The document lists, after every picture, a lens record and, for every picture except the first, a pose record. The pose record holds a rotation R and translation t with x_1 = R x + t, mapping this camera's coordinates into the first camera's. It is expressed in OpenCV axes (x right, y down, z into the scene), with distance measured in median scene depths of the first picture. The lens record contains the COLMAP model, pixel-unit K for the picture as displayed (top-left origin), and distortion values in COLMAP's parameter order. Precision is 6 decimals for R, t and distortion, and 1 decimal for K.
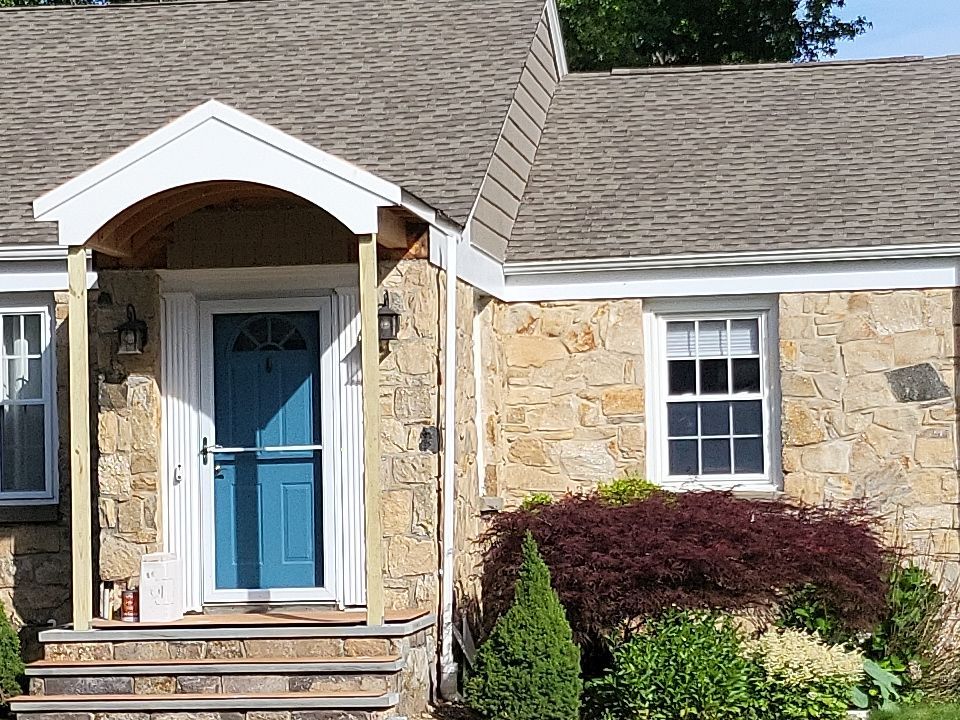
lens RADIAL K [[2783.6, 0, 480.0], [0, 2783.6, 360.0], [0, 0, 1]] dist [0.144707, -0.144937]
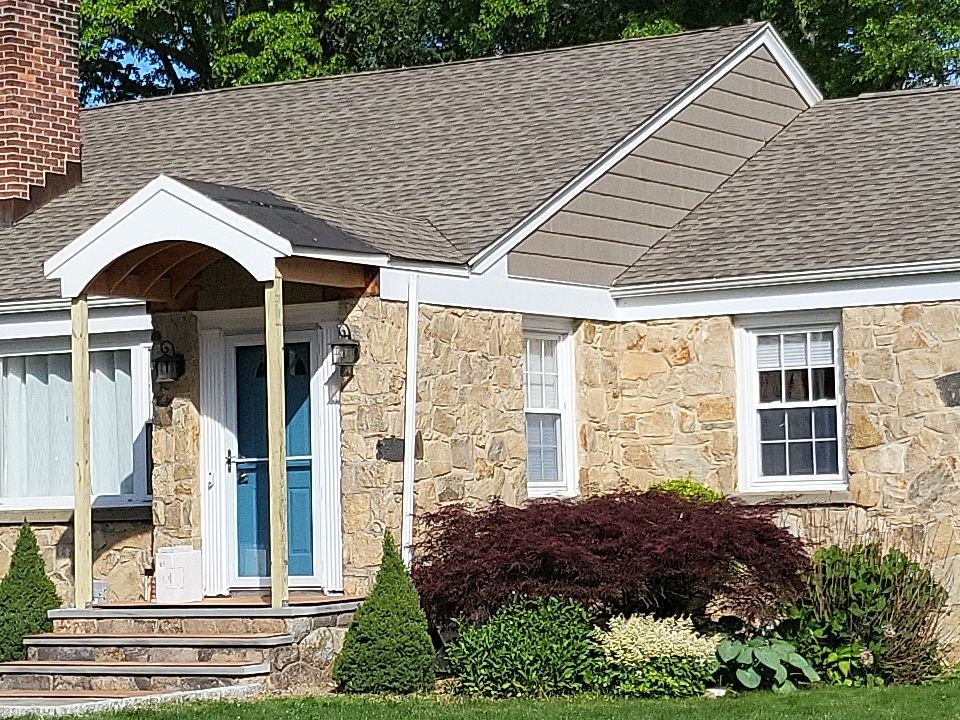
lens RADIAL K [[2783.6, 0, 480.0], [0, 2783.6, 360.0], [0, 0, 1]] dist [0.144707, -0.144937]
pose [[0.919059, -0.022930, -0.393453, 0.406313], [0.024798, 0.999692, -0.000334, -0.006729], [0.393340, -0.009450, 0.919345, -0.051704]]
